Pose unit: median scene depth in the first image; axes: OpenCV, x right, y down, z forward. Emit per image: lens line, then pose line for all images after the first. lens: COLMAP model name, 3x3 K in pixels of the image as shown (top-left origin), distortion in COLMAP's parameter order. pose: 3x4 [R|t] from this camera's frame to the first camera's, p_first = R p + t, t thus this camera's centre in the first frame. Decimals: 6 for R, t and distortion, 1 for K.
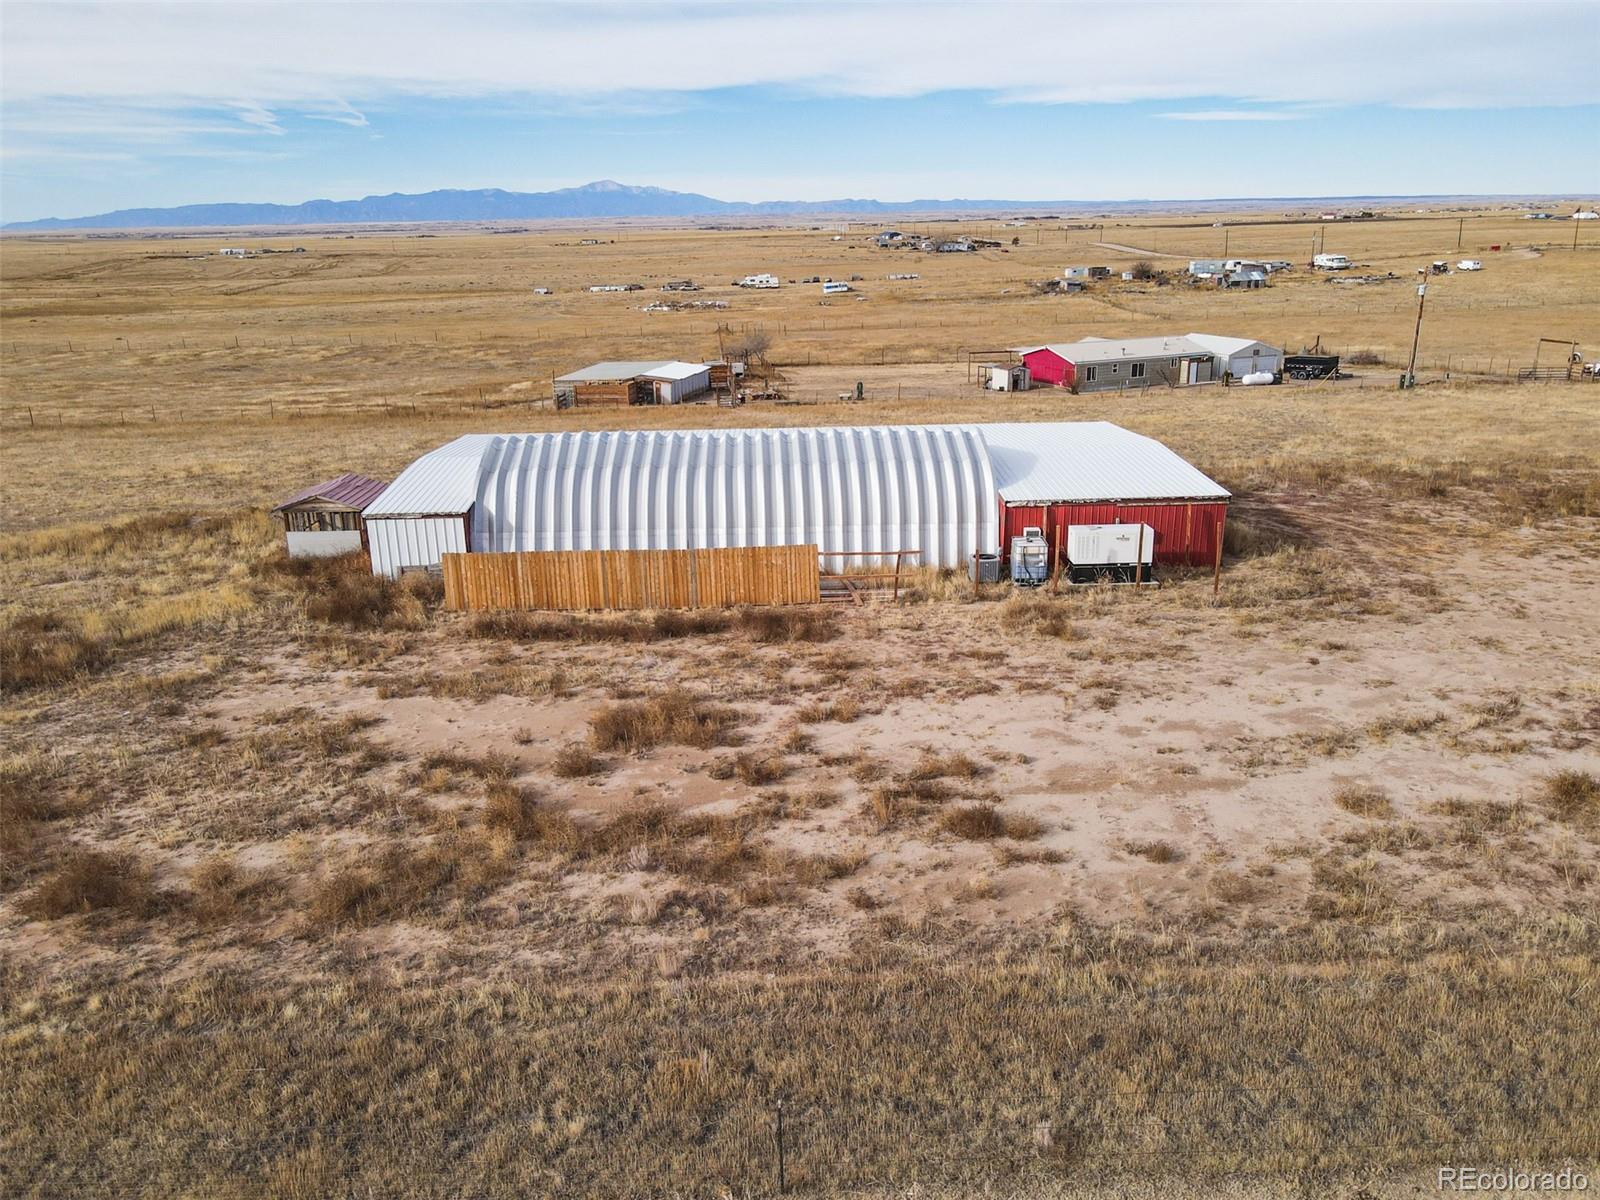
lens RADIAL K [[1162.2, 0, 774.2], [0, 1162.2, 606.2], [0, 0, 1]] dist [0.012006, 0.001405]
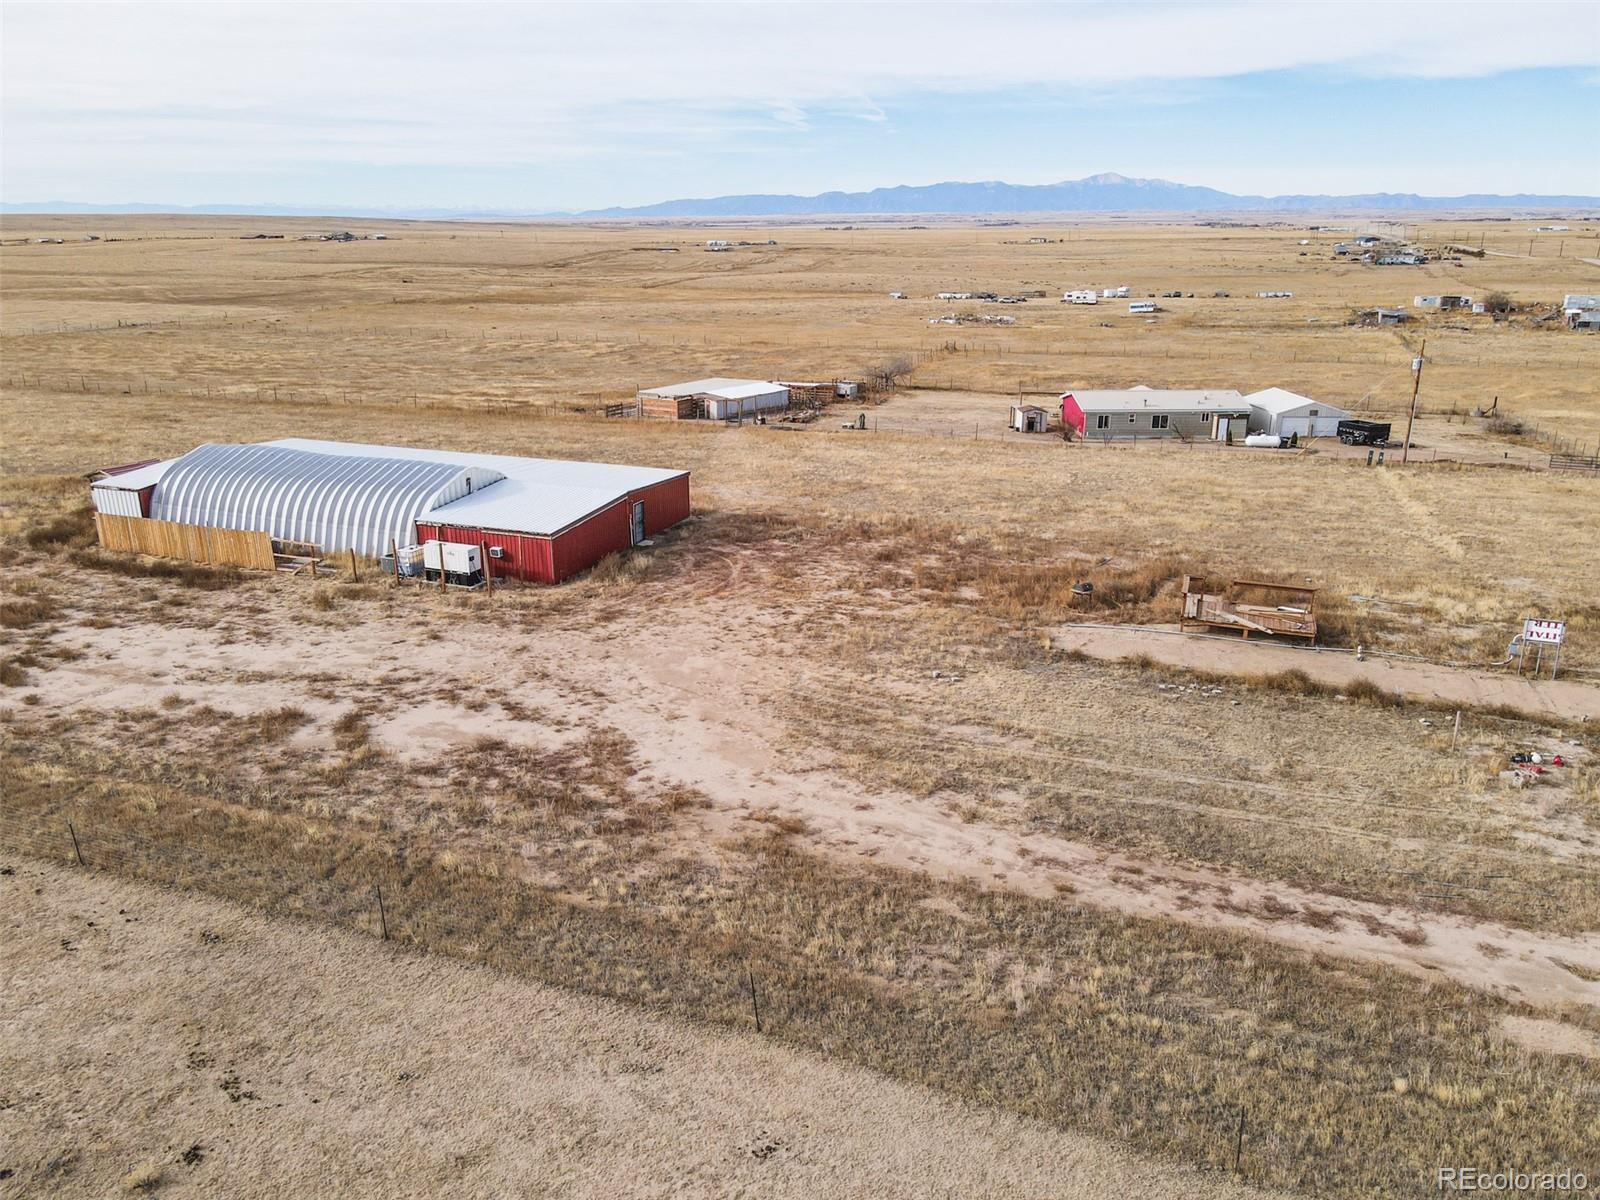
lens RADIAL K [[1162.2, 0, 774.2], [0, 1162.2, 606.2], [0, 0, 1]] dist [0.012006, 0.001405]
pose [[0.920468, 0.137382, -0.365876, 0.151155], [-0.135175, 0.990312, 0.031778, -0.011934], [0.366697, 0.020207, 0.930121, -0.022506]]
